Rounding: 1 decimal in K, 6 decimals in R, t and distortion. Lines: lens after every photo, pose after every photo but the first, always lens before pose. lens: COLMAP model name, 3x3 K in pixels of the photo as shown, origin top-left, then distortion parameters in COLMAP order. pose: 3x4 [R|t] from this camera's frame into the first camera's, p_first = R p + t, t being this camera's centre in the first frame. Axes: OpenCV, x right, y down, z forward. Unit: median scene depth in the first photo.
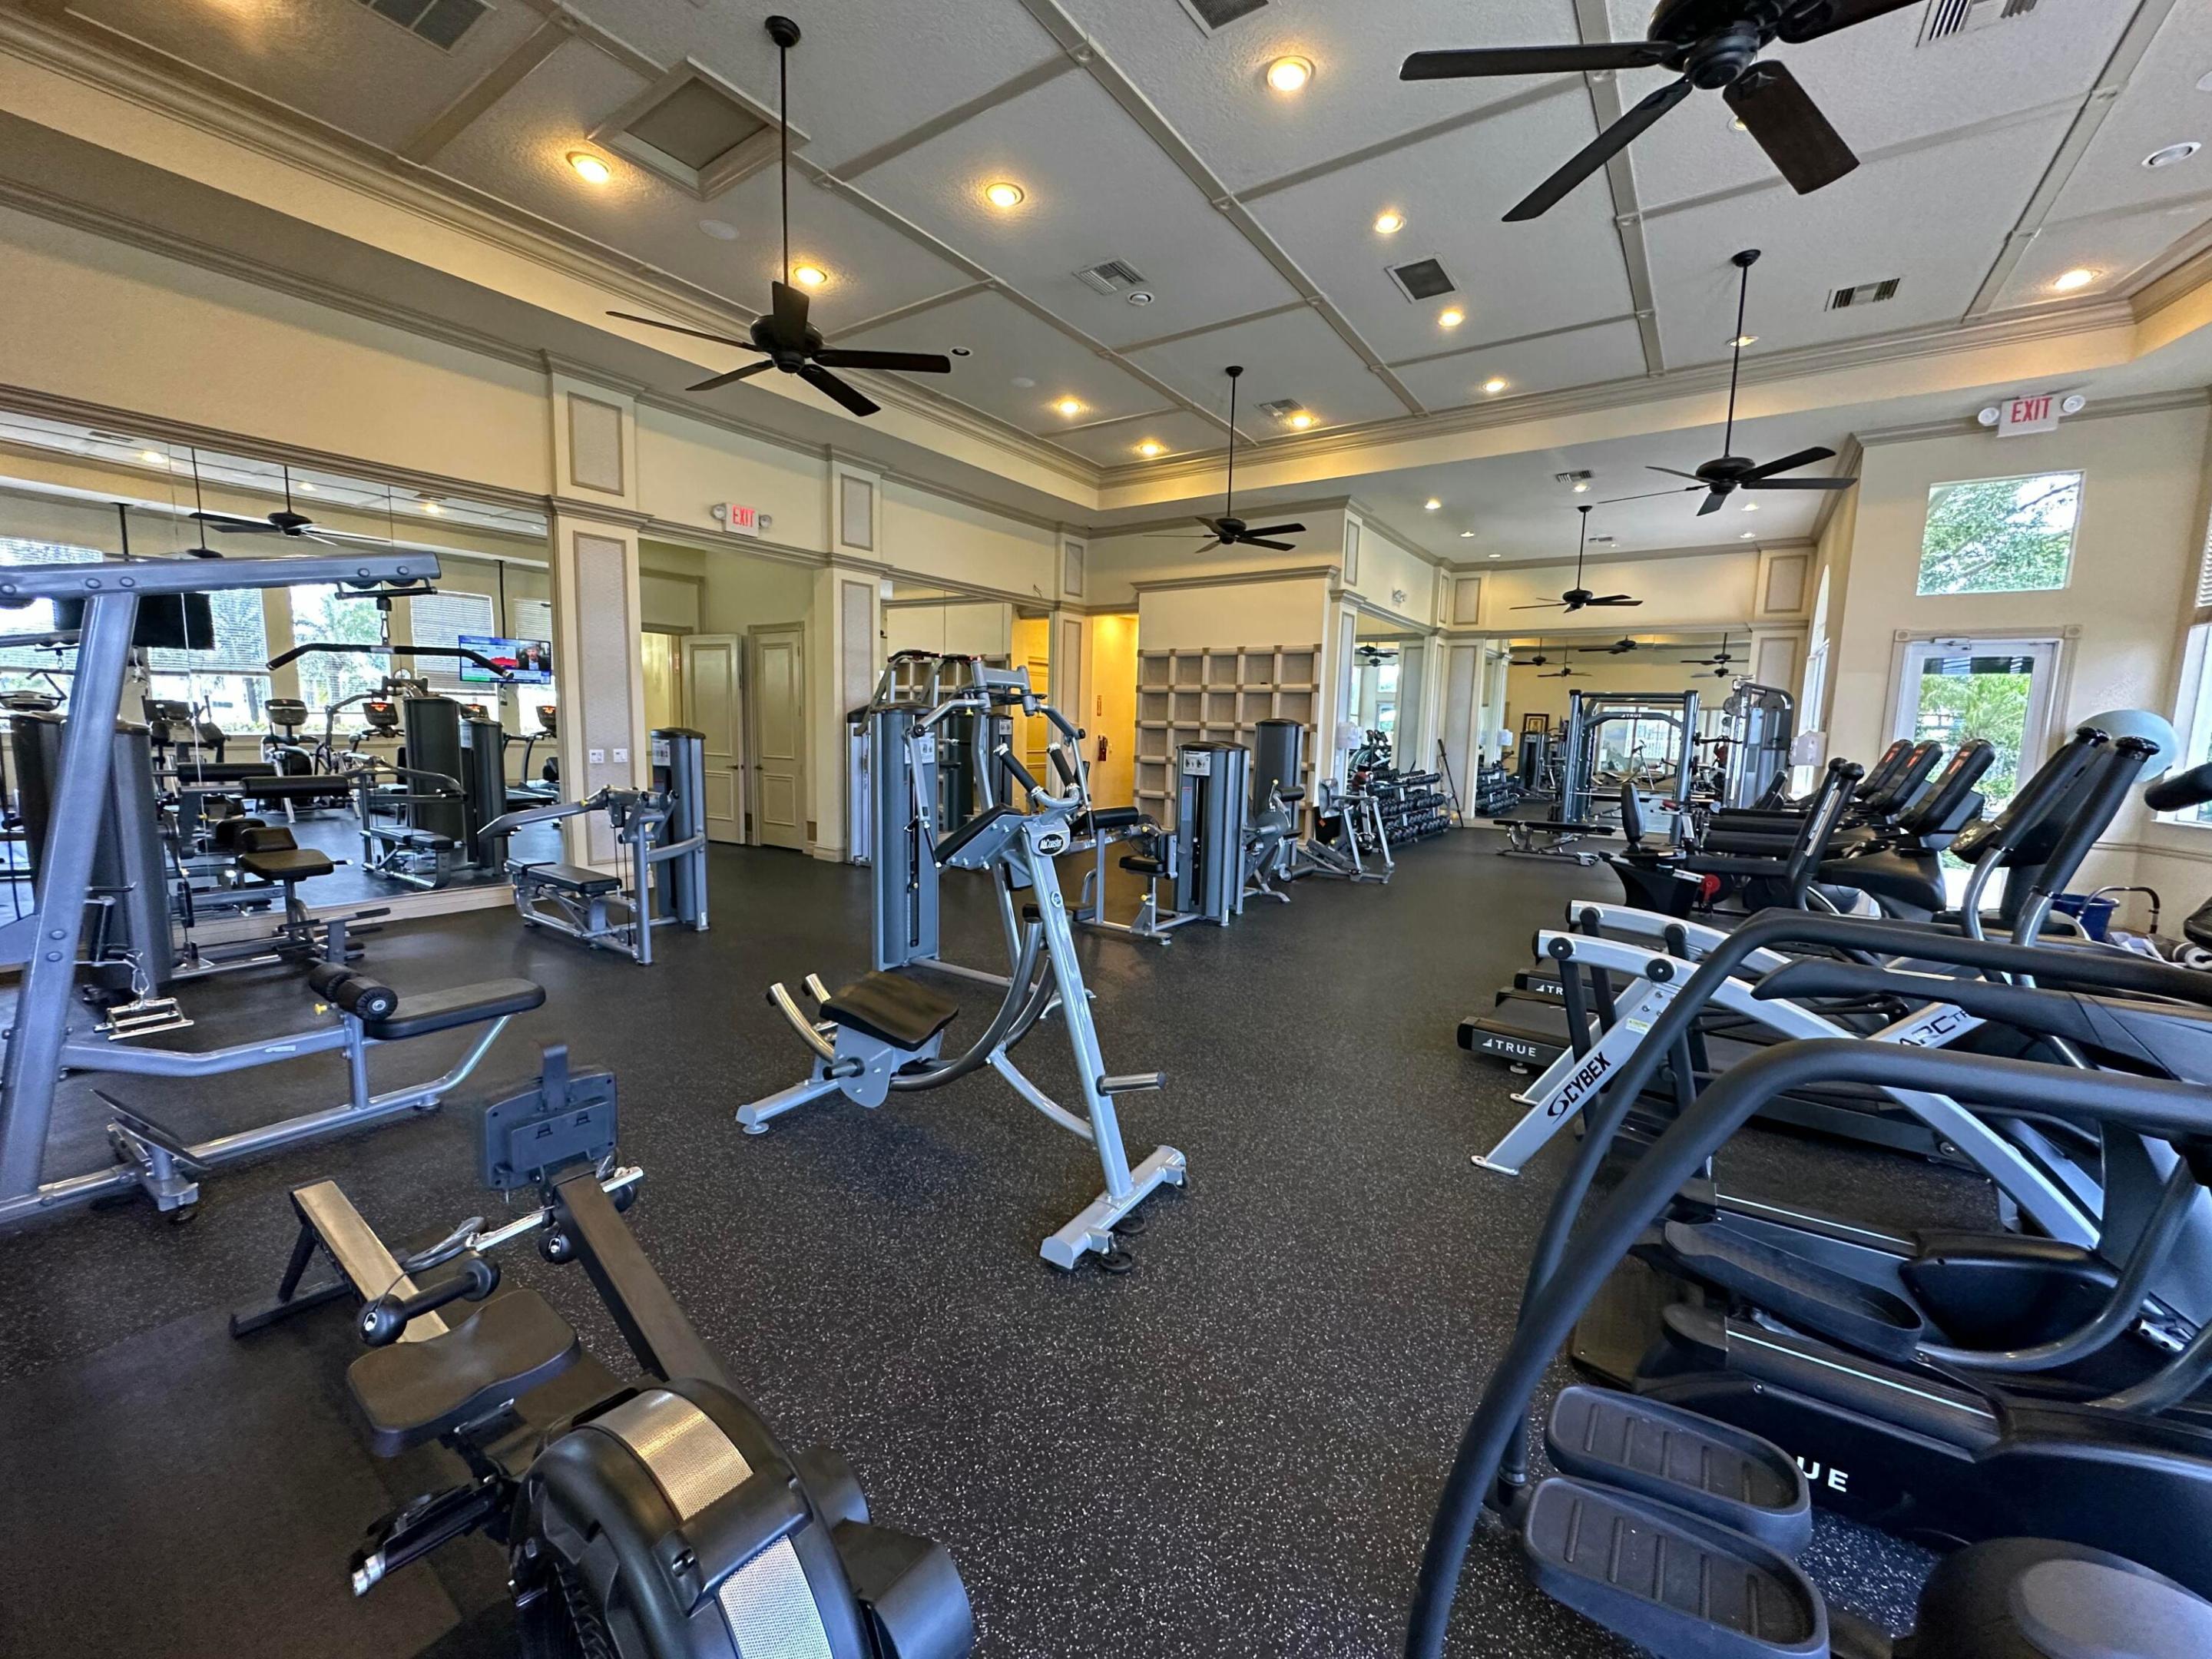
lens RADIAL K [[890.6, 0, 1107.2], [0, 890.6, 829.1], [0, 0, 1]] dist [0.015035, 0.000042]
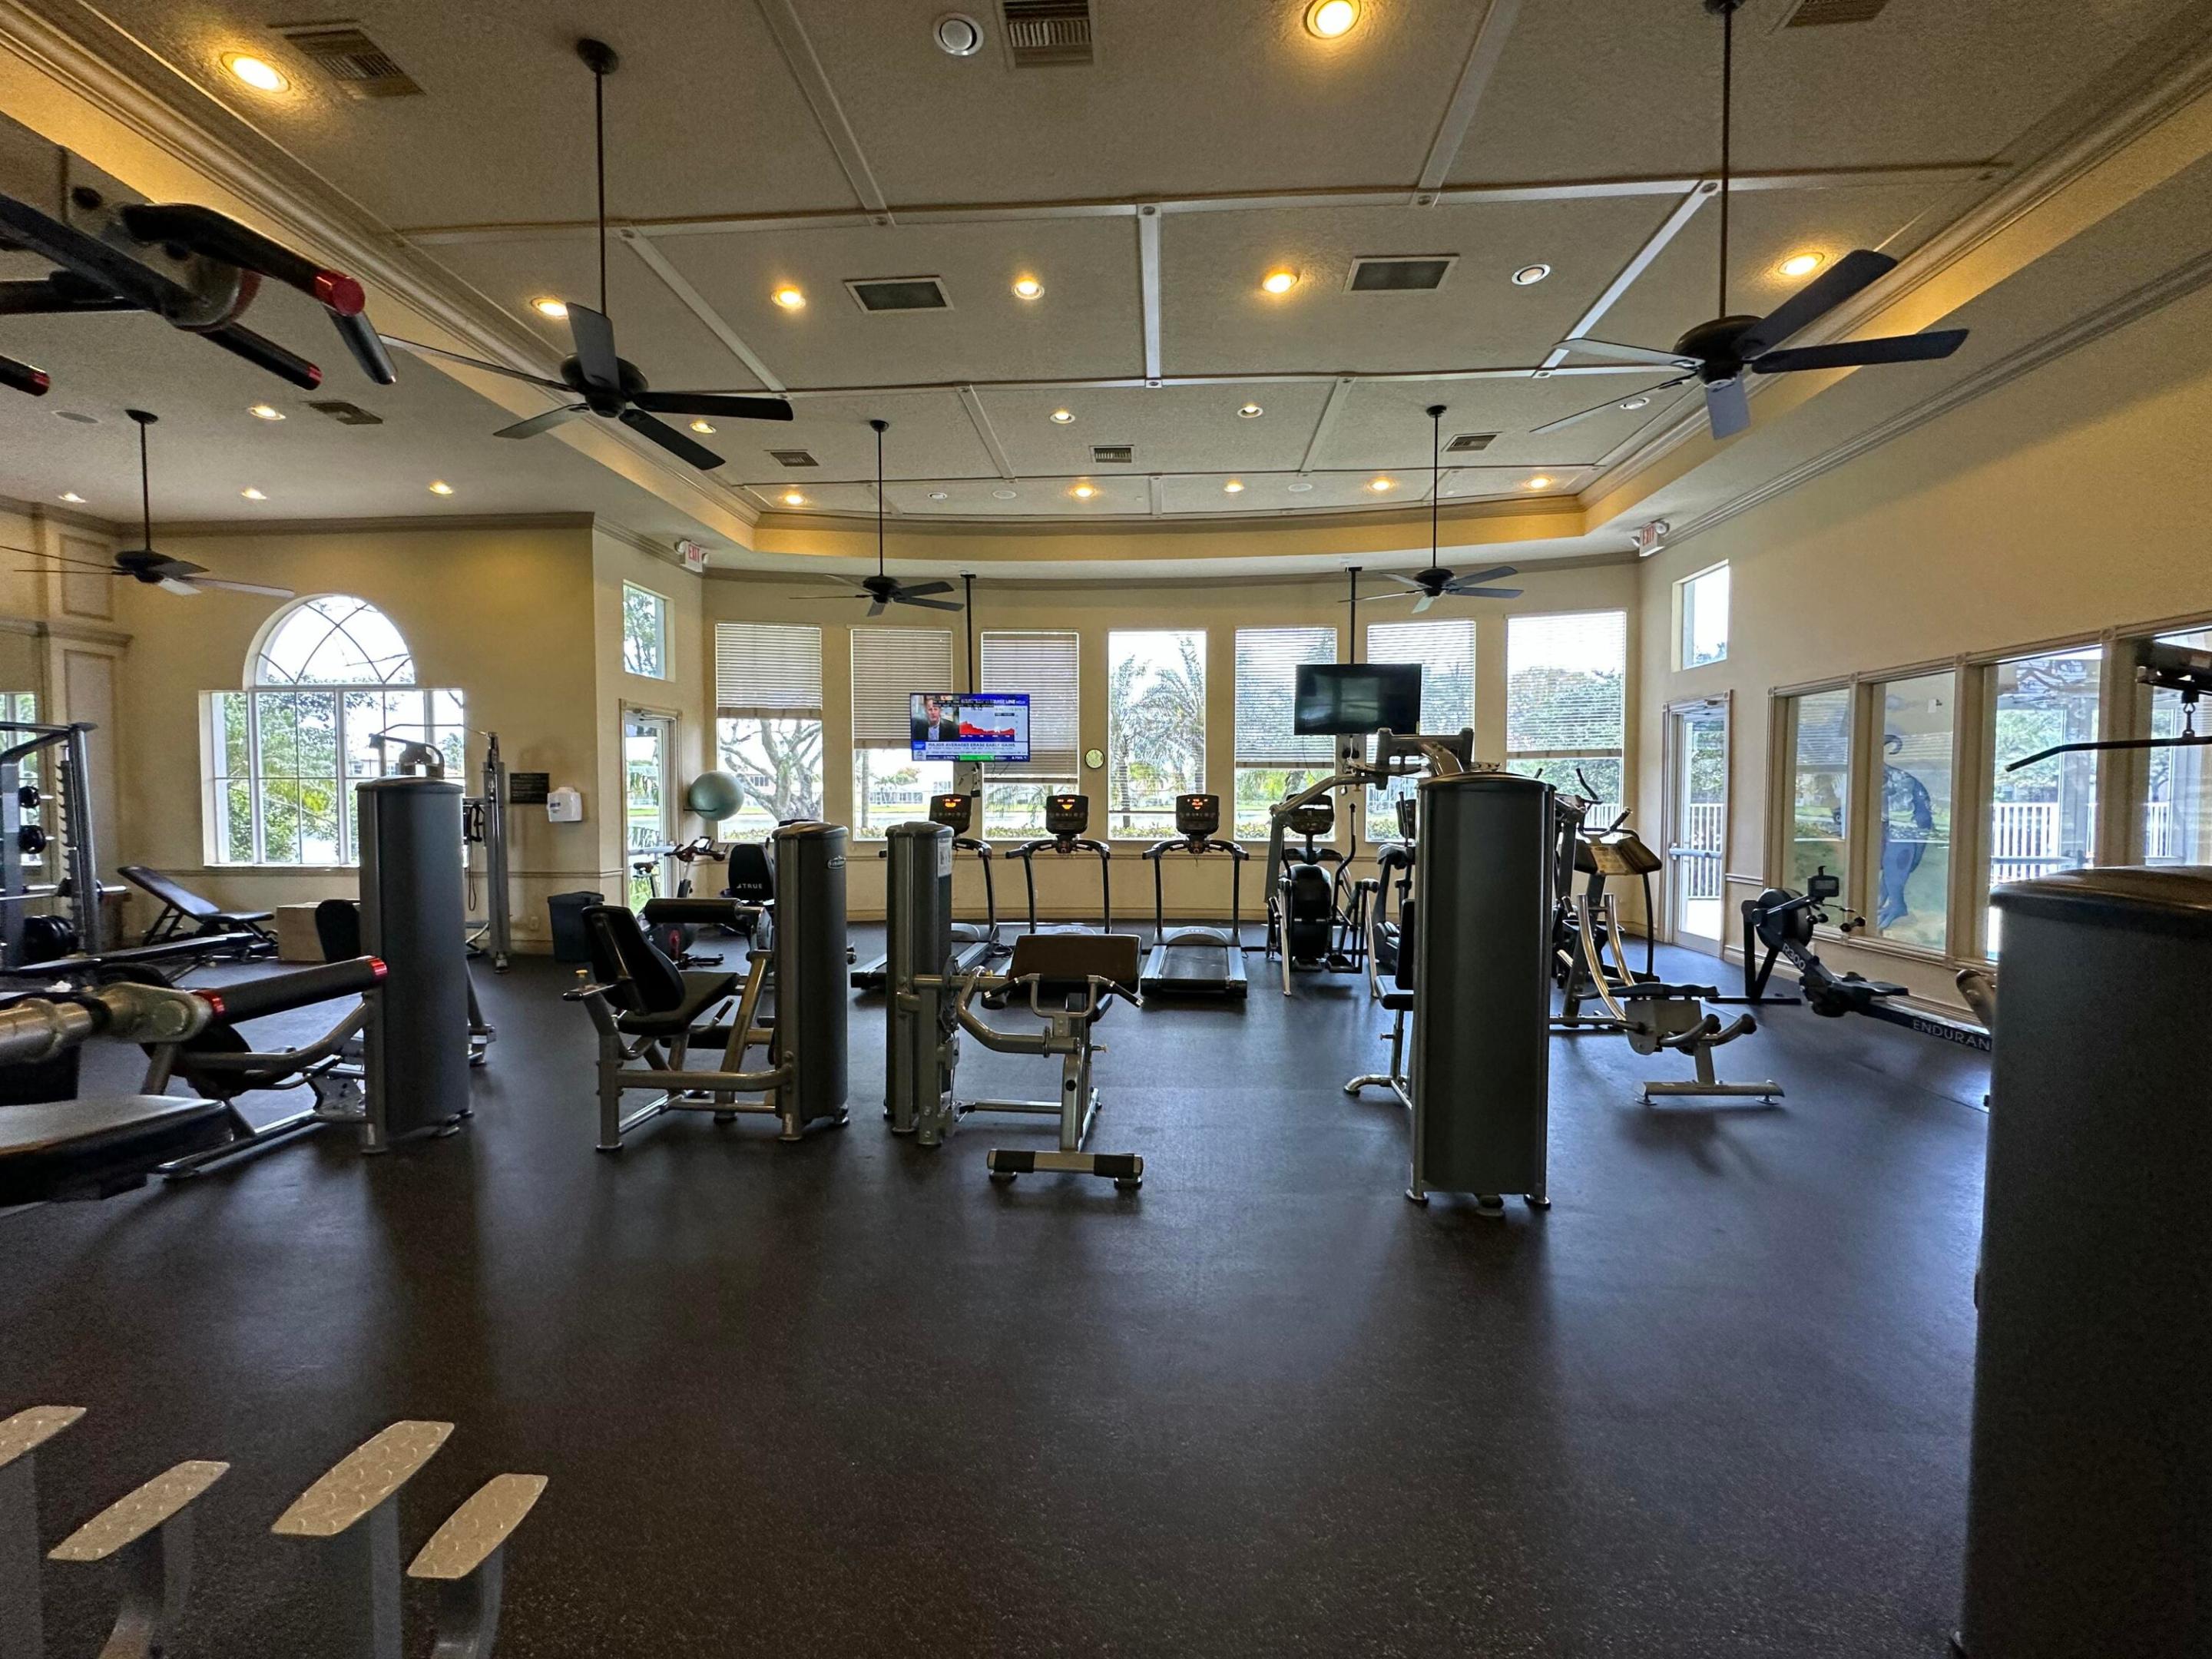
lens RADIAL K [[890.6, 0, 1108.2], [0, 890.6, 823.2], [0, 0, 1]] dist [0.015035, 0.000042]
pose [[-0.516759, -0.064779, 0.853677, -0.283071], [0.085989, 0.988164, 0.127037, -0.103829], [-0.851802, 0.139055, -0.505072, 0.705633]]
